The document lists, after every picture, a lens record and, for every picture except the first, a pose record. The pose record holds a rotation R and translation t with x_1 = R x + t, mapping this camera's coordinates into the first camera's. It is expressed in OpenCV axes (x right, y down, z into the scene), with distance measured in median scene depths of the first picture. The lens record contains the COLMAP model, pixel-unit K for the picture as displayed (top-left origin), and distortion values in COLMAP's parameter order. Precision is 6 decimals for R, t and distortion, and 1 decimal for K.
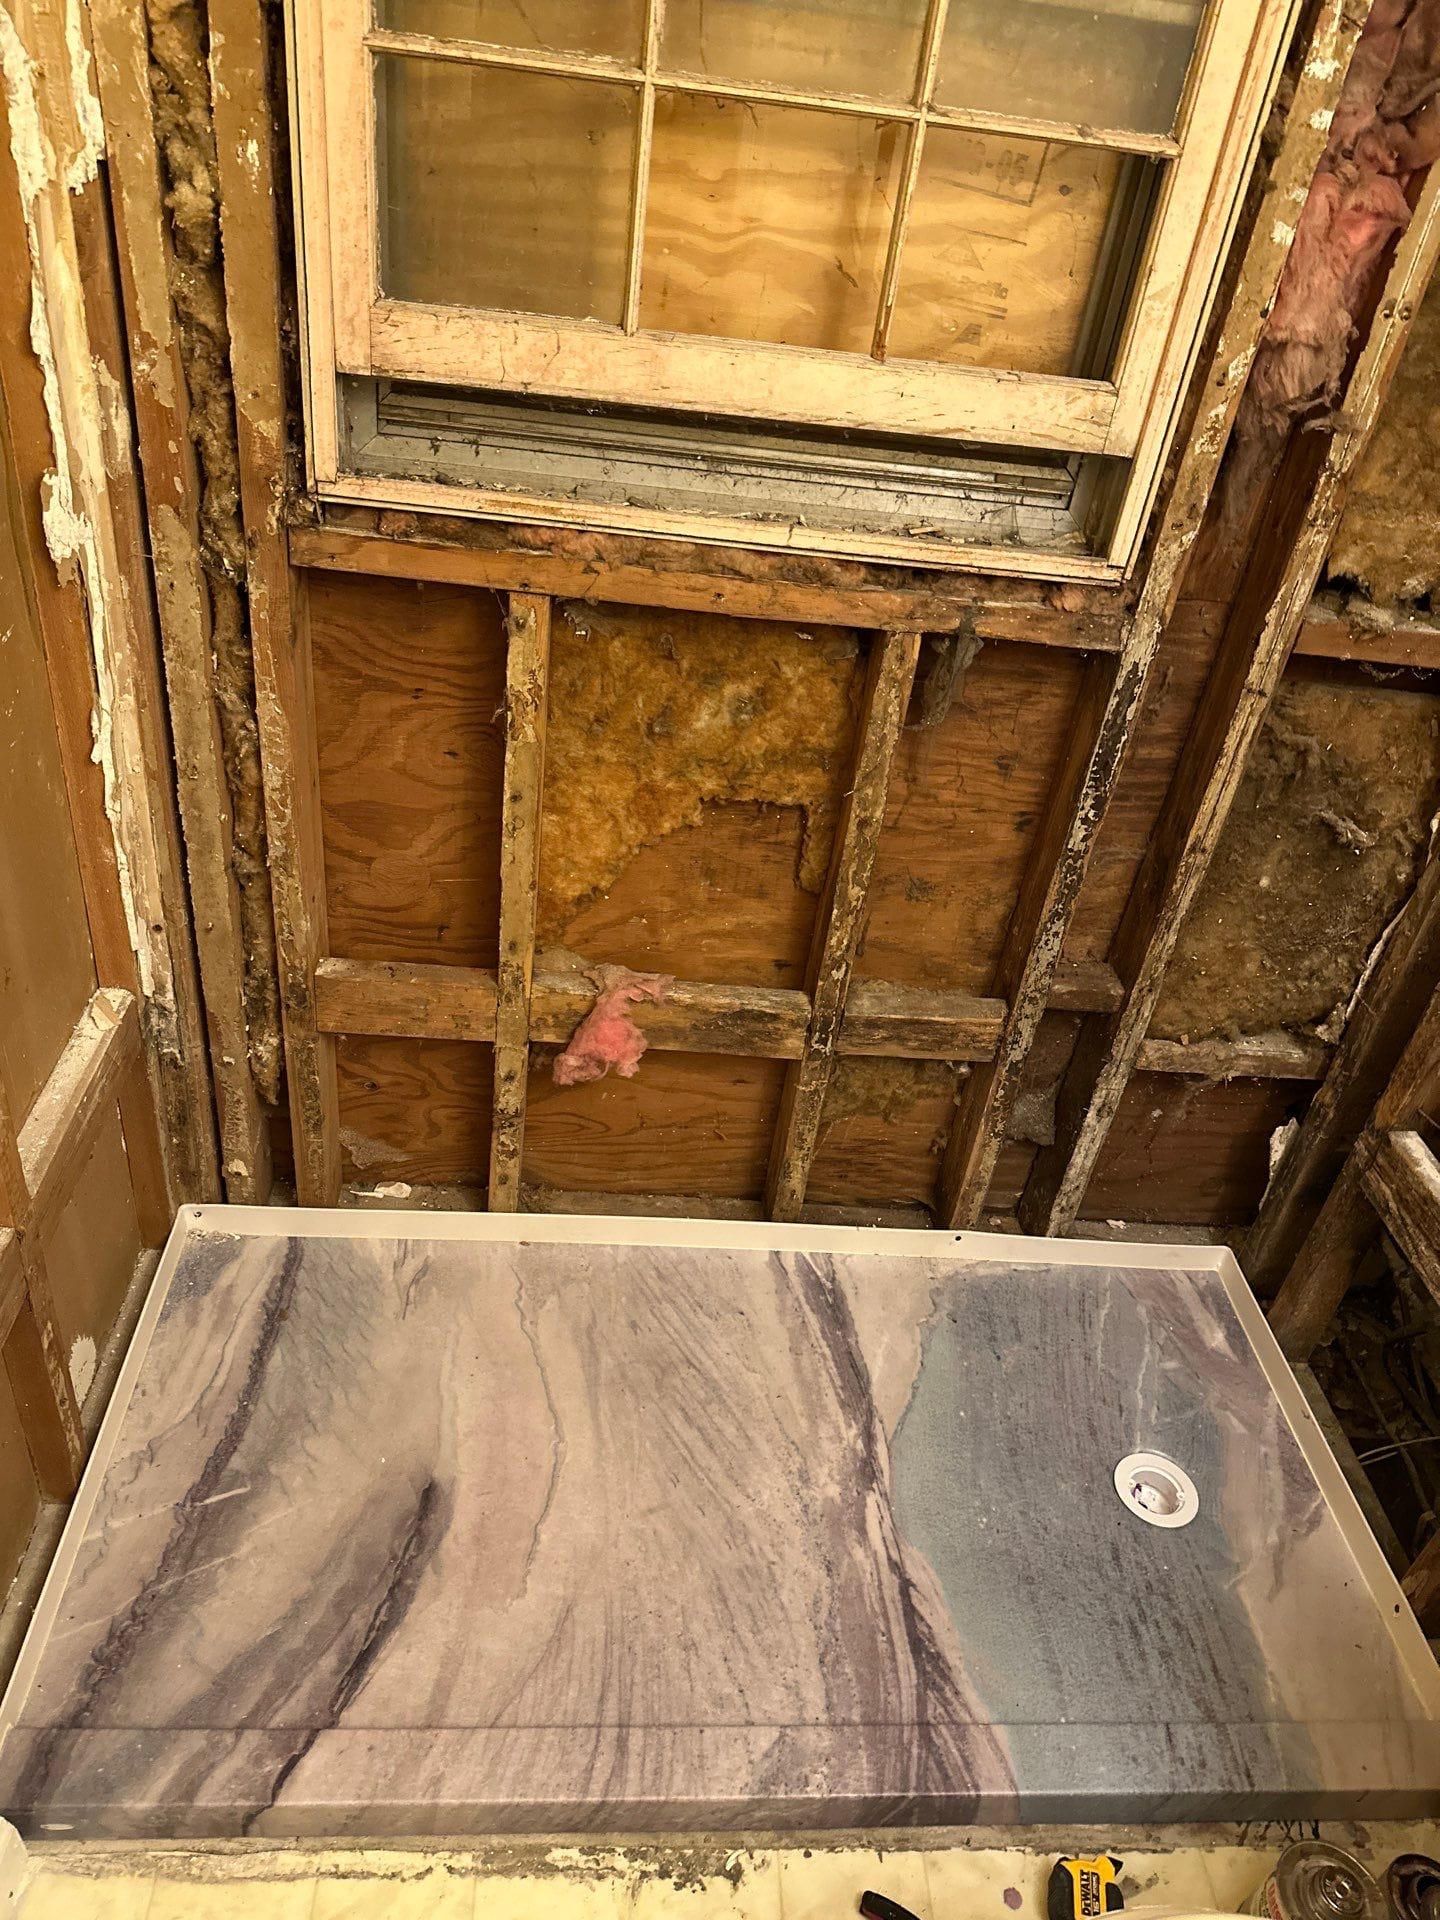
lens RADIAL K [[1384.2, 0, 726.2], [0, 1384.2, 985.2], [0, 0, 1]] dist [0.076830, -0.084635]
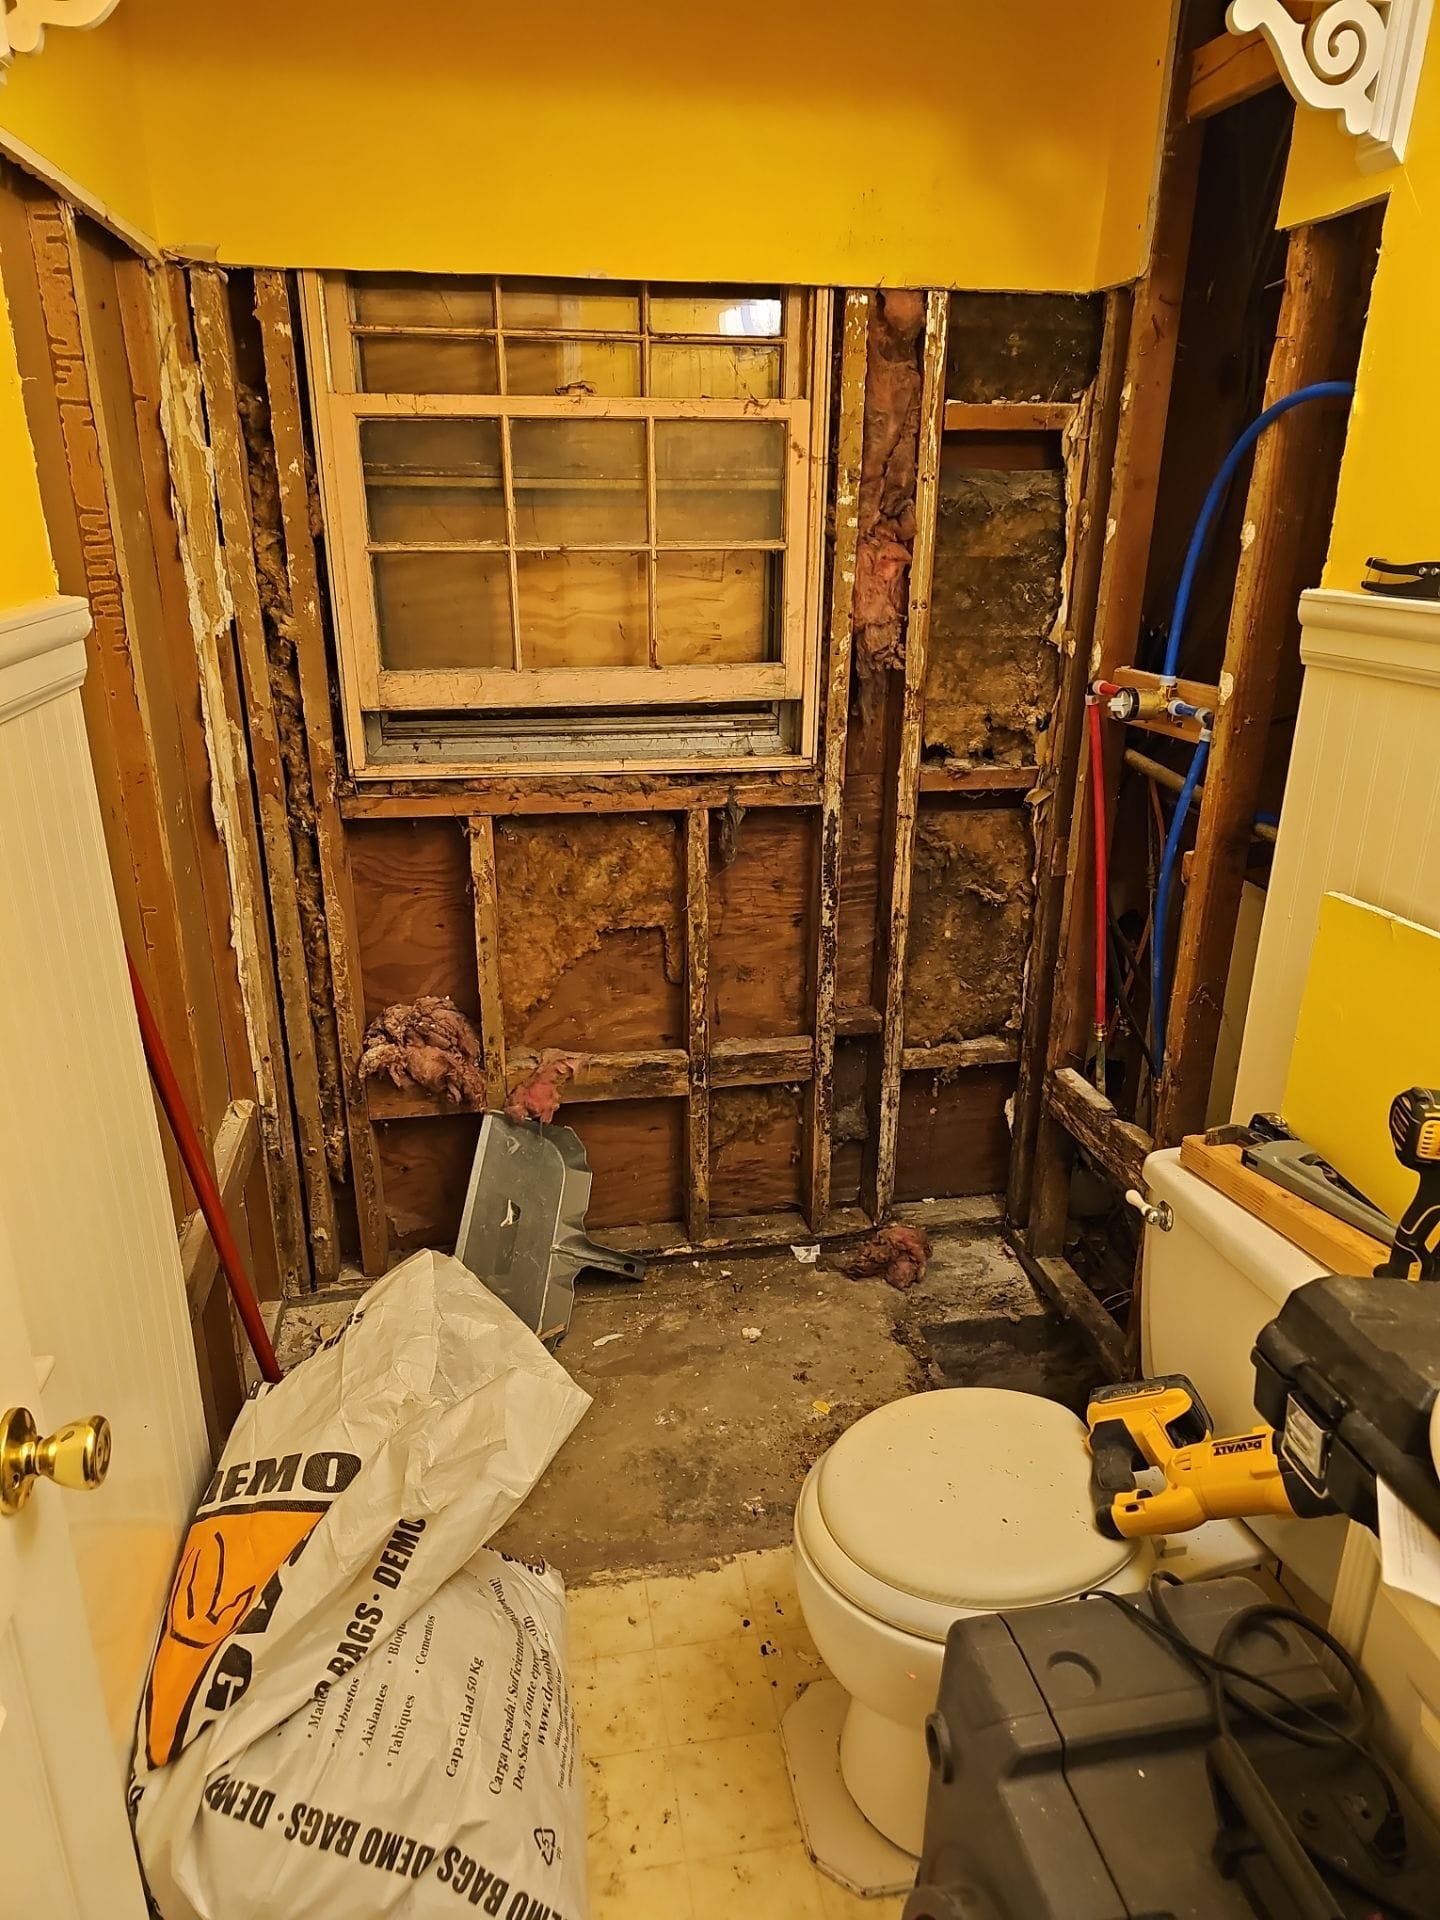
lens RADIAL K [[1244.1, 0, 709.5], [0, 1244.1, 960.3], [0, 0, 1]] dist [0.125615, -0.101990]
pose [[0.986371, -0.150925, 0.065531, 0.011777], [0.161962, 0.960796, -0.225033, 0.274158], [-0.028999, 0.232579, 0.972145, -0.460828]]
